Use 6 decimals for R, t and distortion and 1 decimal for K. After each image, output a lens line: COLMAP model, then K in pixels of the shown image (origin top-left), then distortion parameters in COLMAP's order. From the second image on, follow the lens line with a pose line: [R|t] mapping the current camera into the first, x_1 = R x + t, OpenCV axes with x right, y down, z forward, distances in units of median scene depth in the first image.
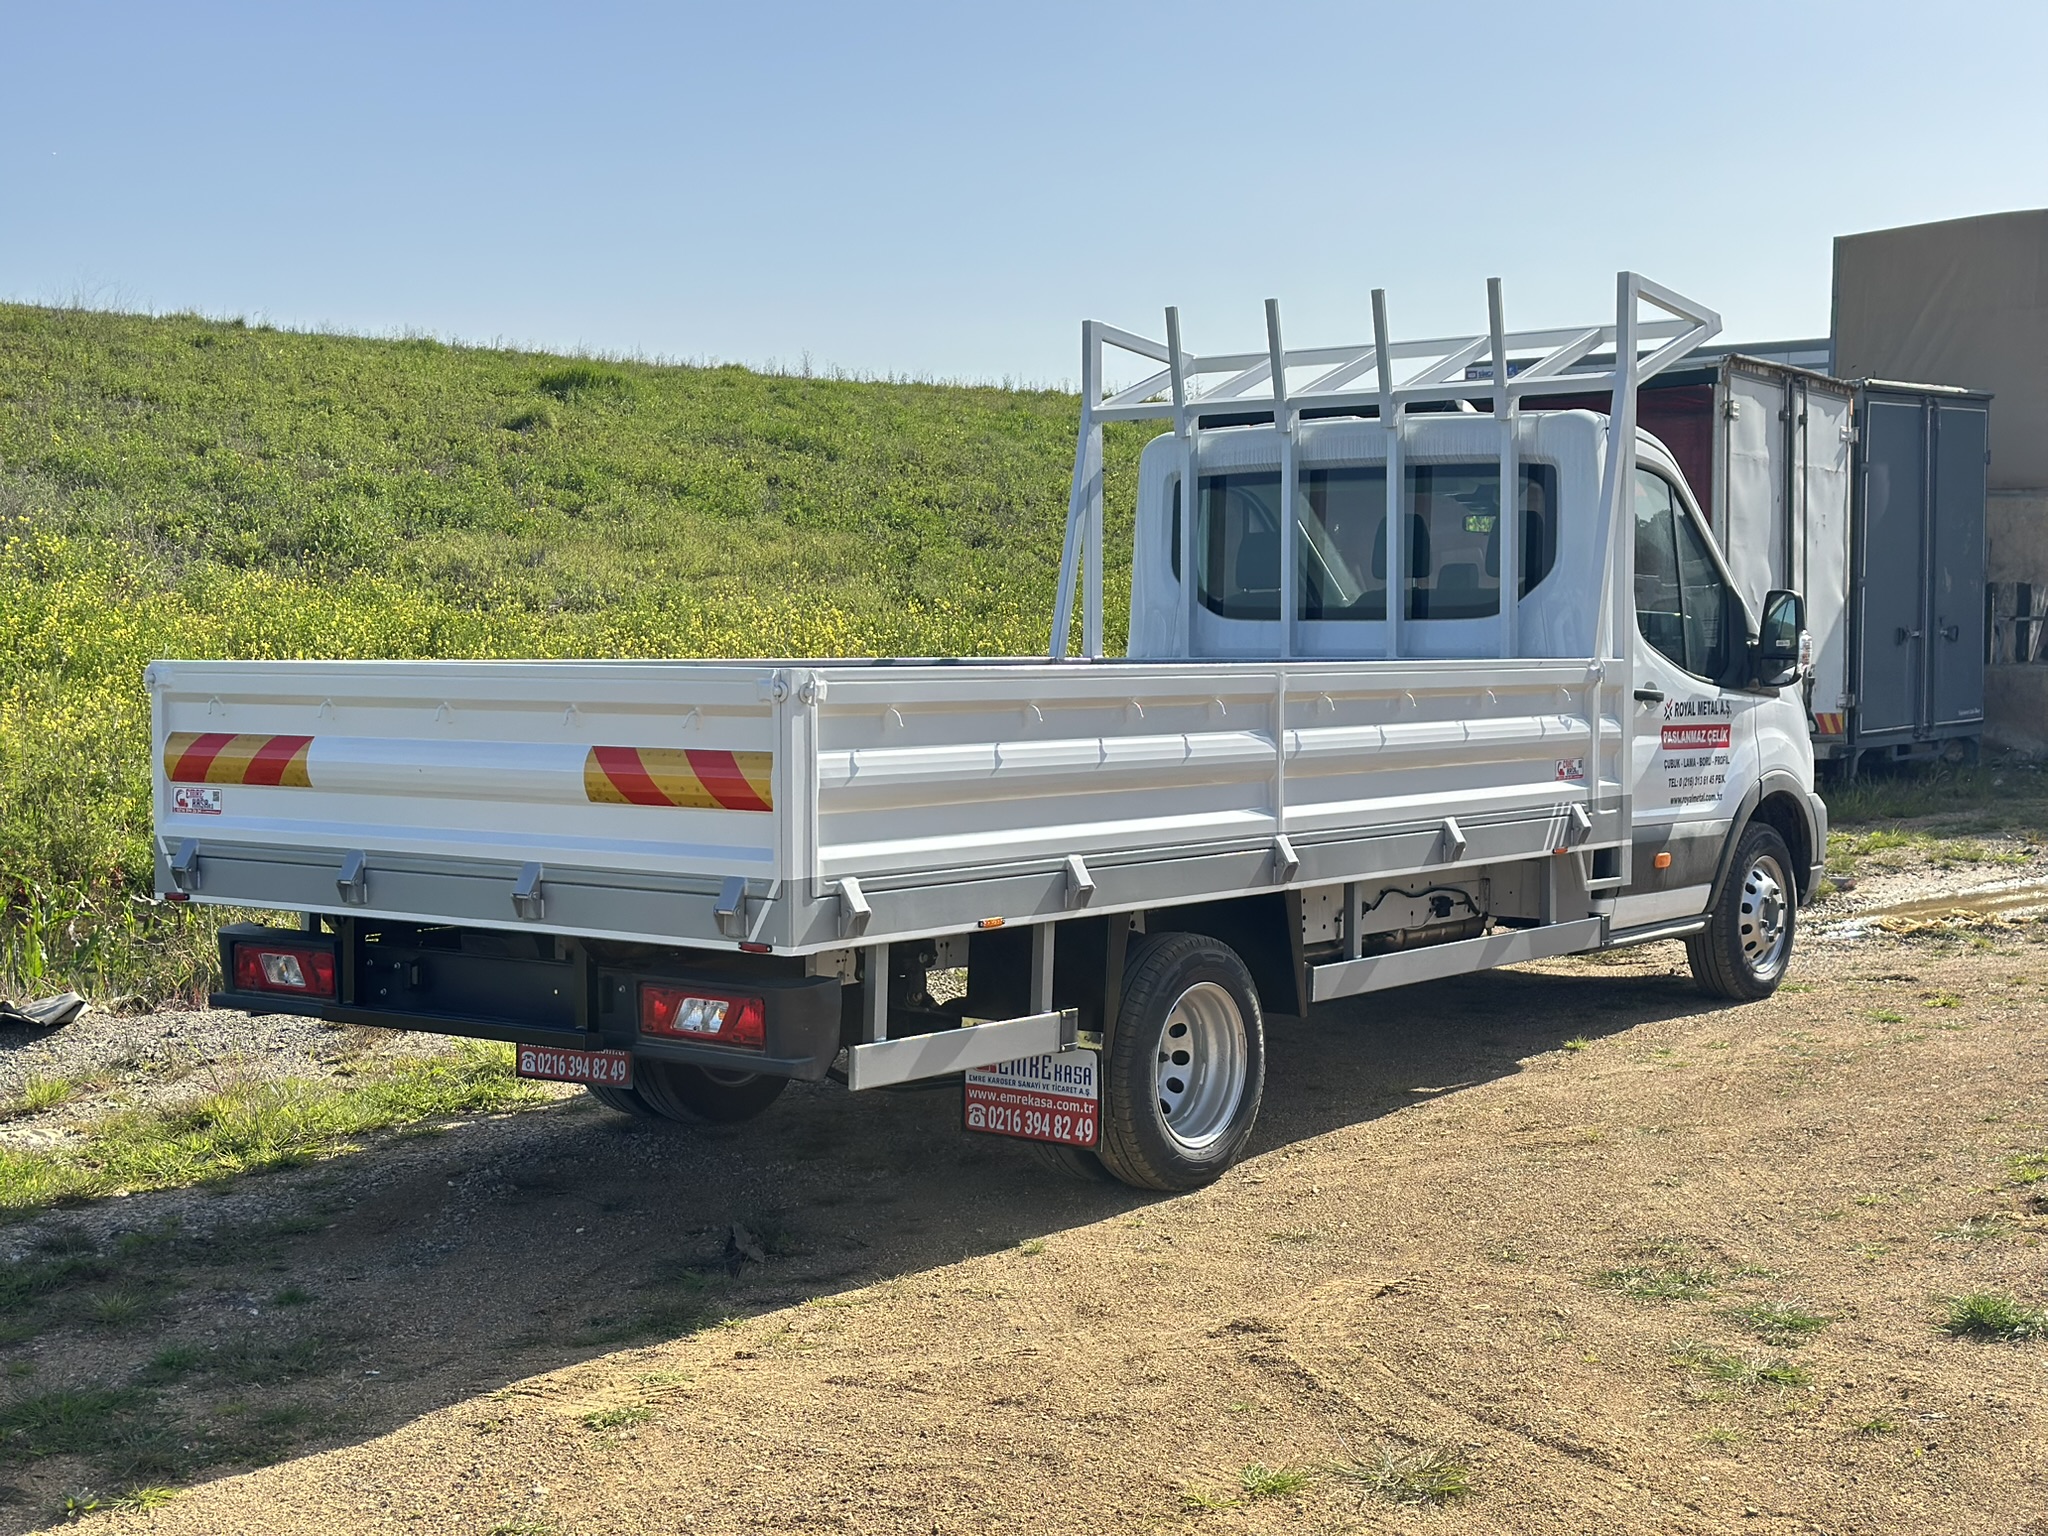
lens RADIAL K [[2815.2, 0, 1017.8], [0, 2815.2, 768.1], [0, 0, 1]] dist [0.173339, -0.286153]
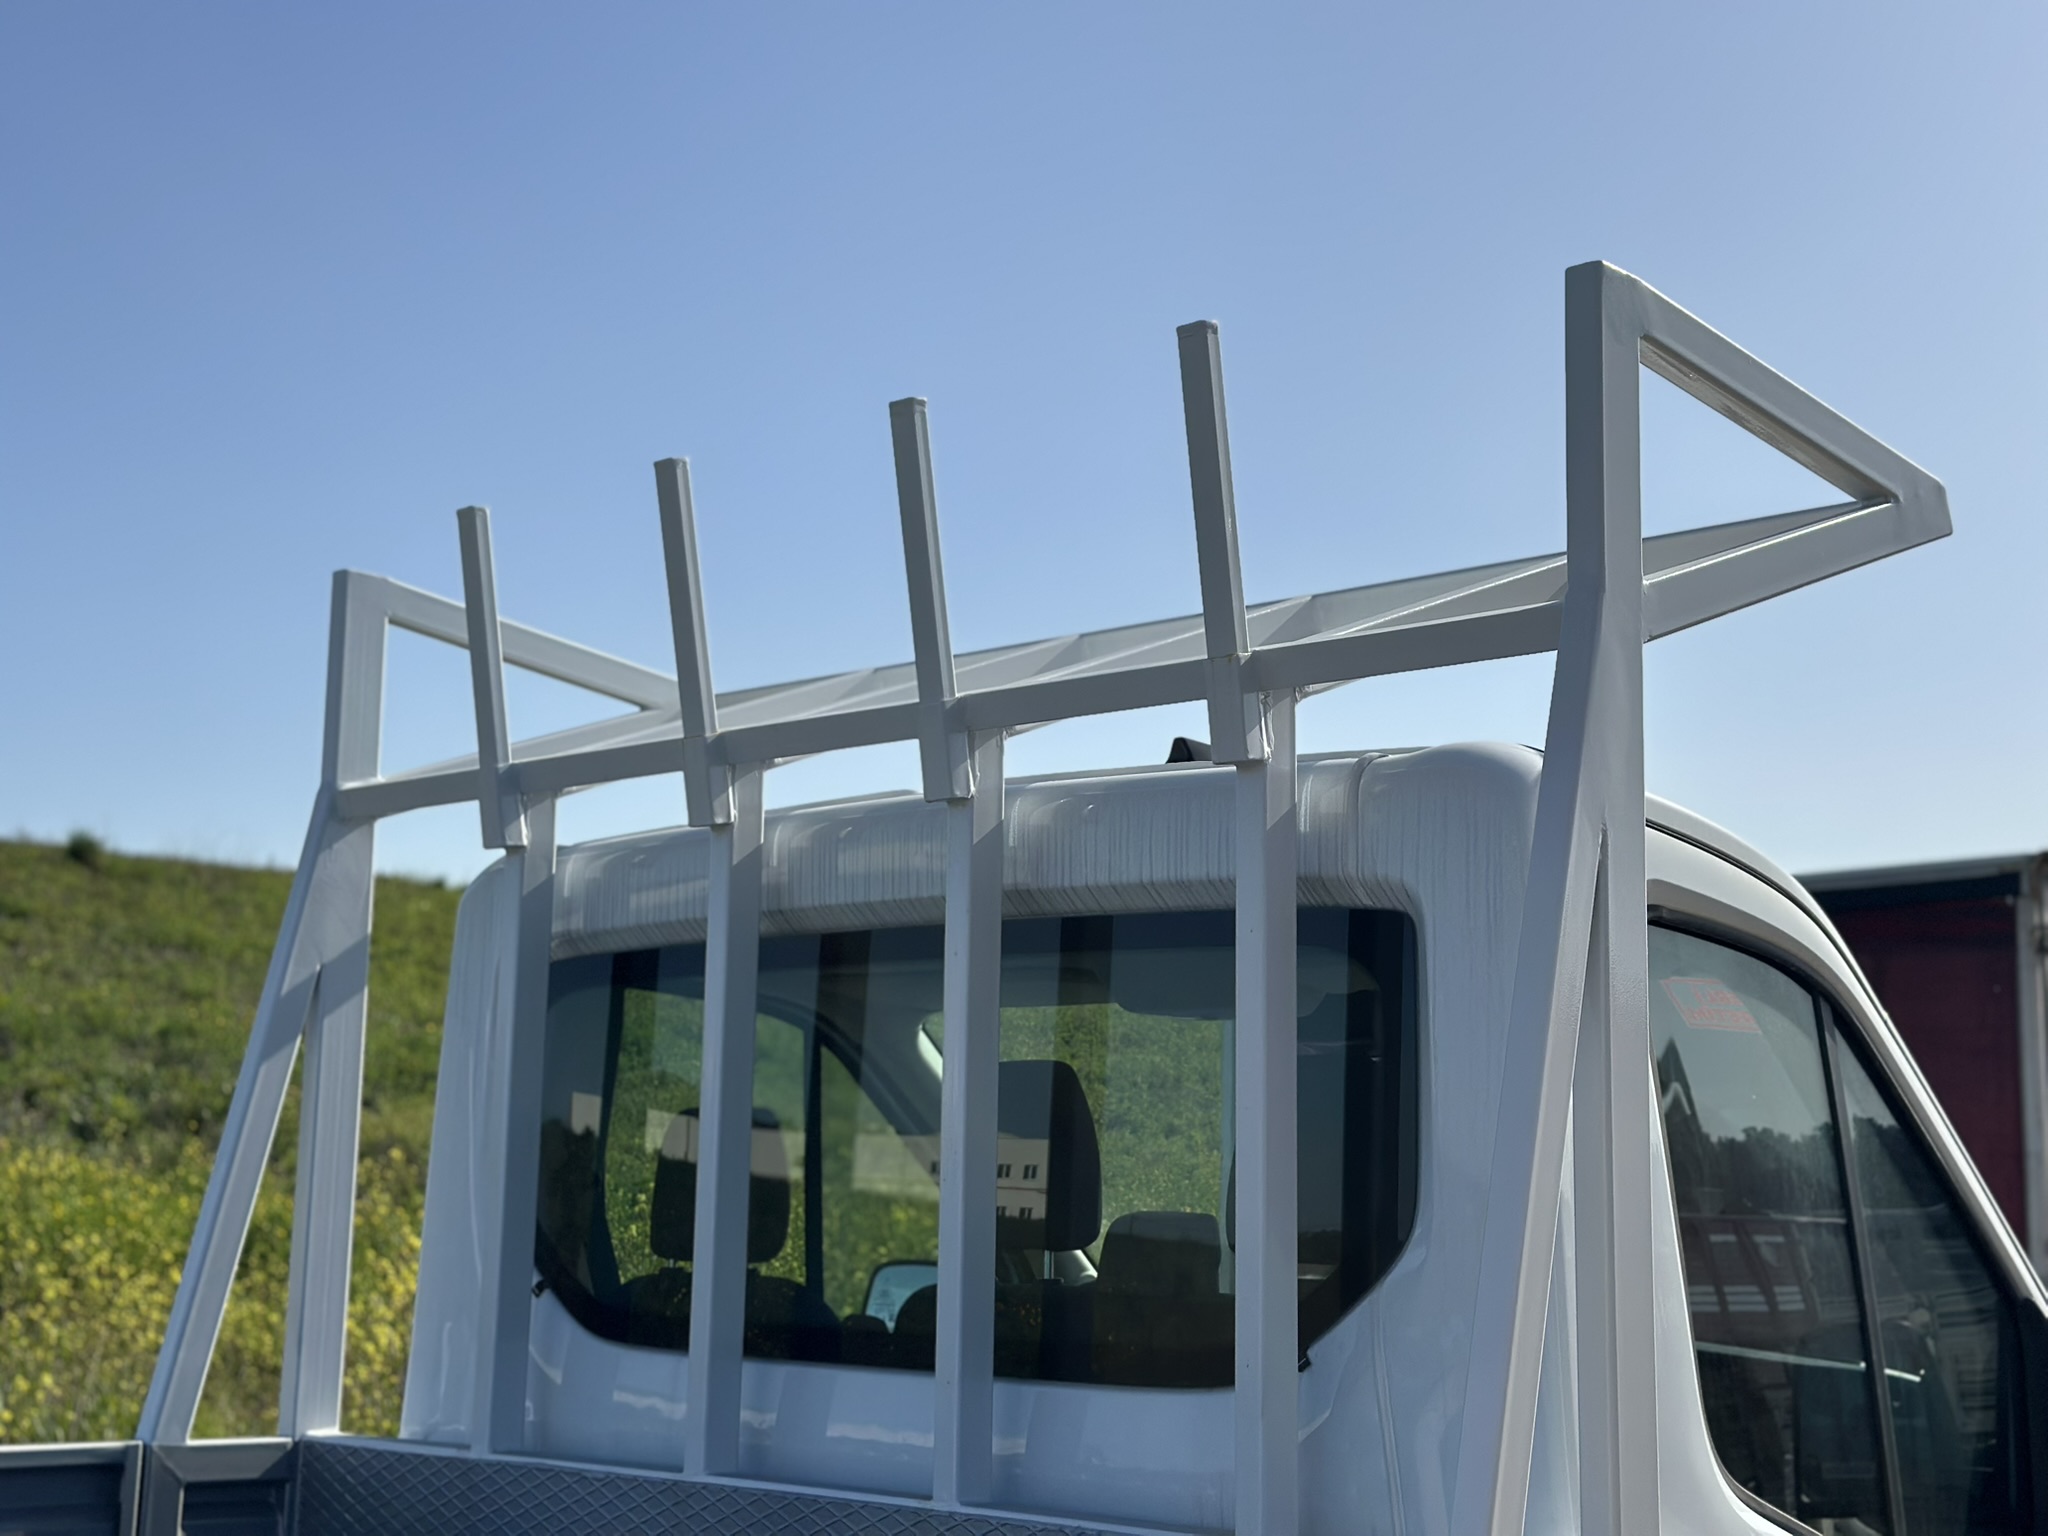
lens RADIAL K [[2815.2, 0, 1017.8], [0, 2815.2, 768.1], [0, 0, 1]] dist [0.173339, -0.286153]
pose [[0.999101, -0.015269, -0.039552, 0.113934], [0.009113, 0.988436, -0.151368, -0.055430], [0.041406, 0.150871, 0.987686, 0.502553]]
